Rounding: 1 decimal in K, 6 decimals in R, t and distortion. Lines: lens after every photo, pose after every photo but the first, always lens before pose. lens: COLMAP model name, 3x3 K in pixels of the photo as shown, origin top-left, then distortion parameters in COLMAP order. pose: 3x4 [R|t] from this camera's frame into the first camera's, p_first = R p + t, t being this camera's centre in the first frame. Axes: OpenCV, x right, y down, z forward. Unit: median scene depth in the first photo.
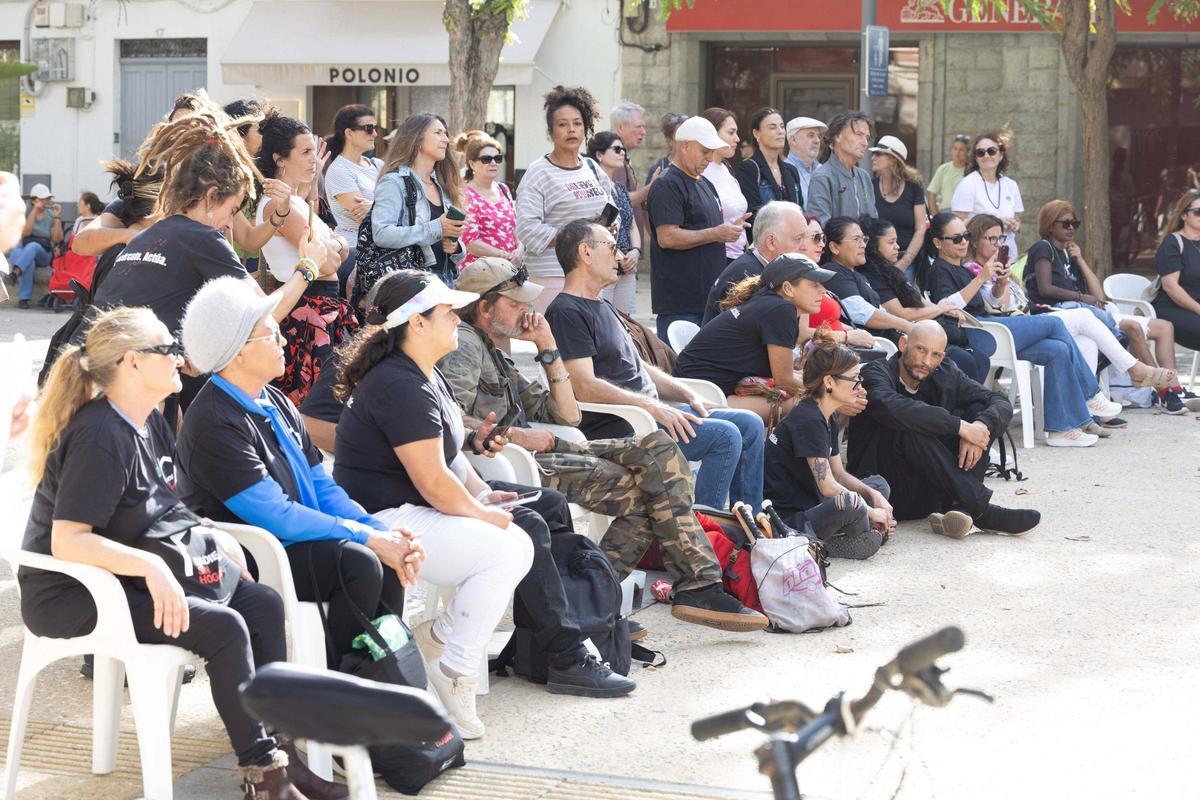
lens RADIAL K [[2481.9, 0, 600.0], [0, 2481.9, 400.0], [0, 0, 1]] dist [-0.106016, 0.088582]
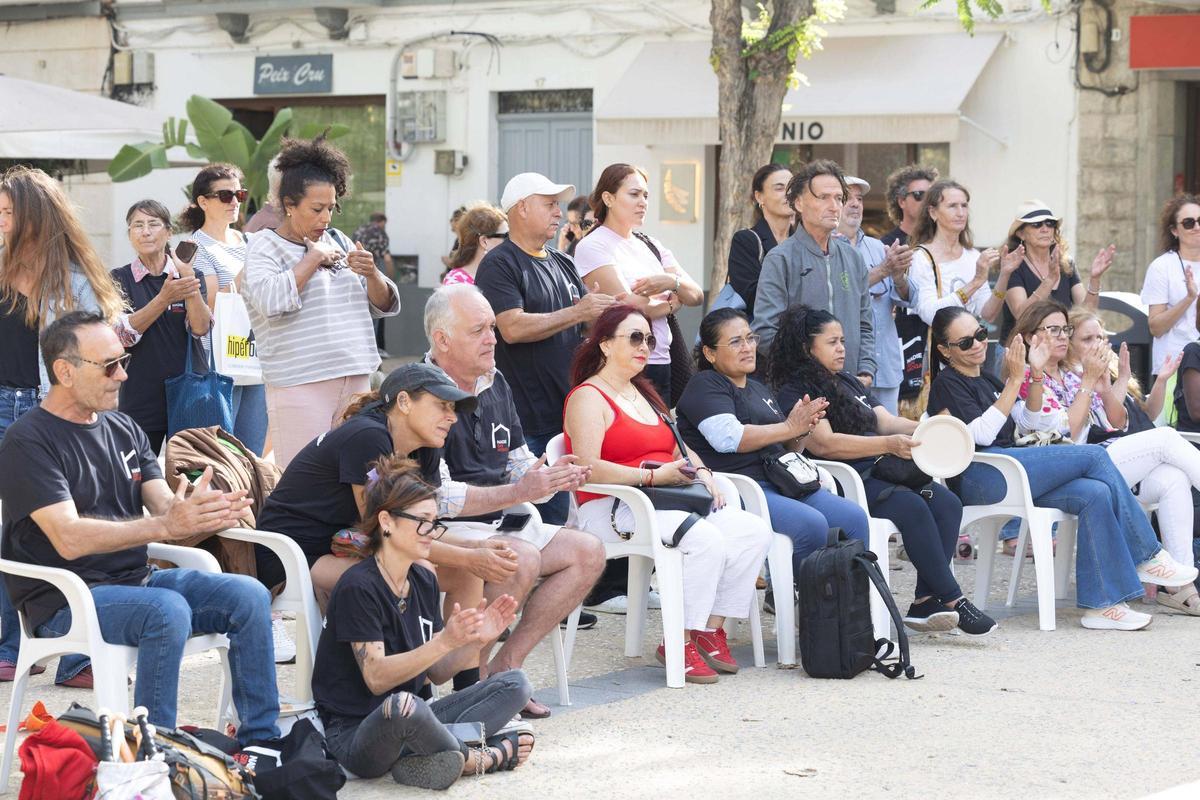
lens RADIAL K [[2991.1, 0, 600.0], [0, 2991.1, 400.0], [0, 0, 1]] dist [-0.041352, 0.519359]
pose [[0.967948, 0.006880, -0.251055, 0.101028], [-0.017438, 0.999053, -0.039856, -0.003954], [0.250543, 0.042957, 0.967152, 0.048540]]
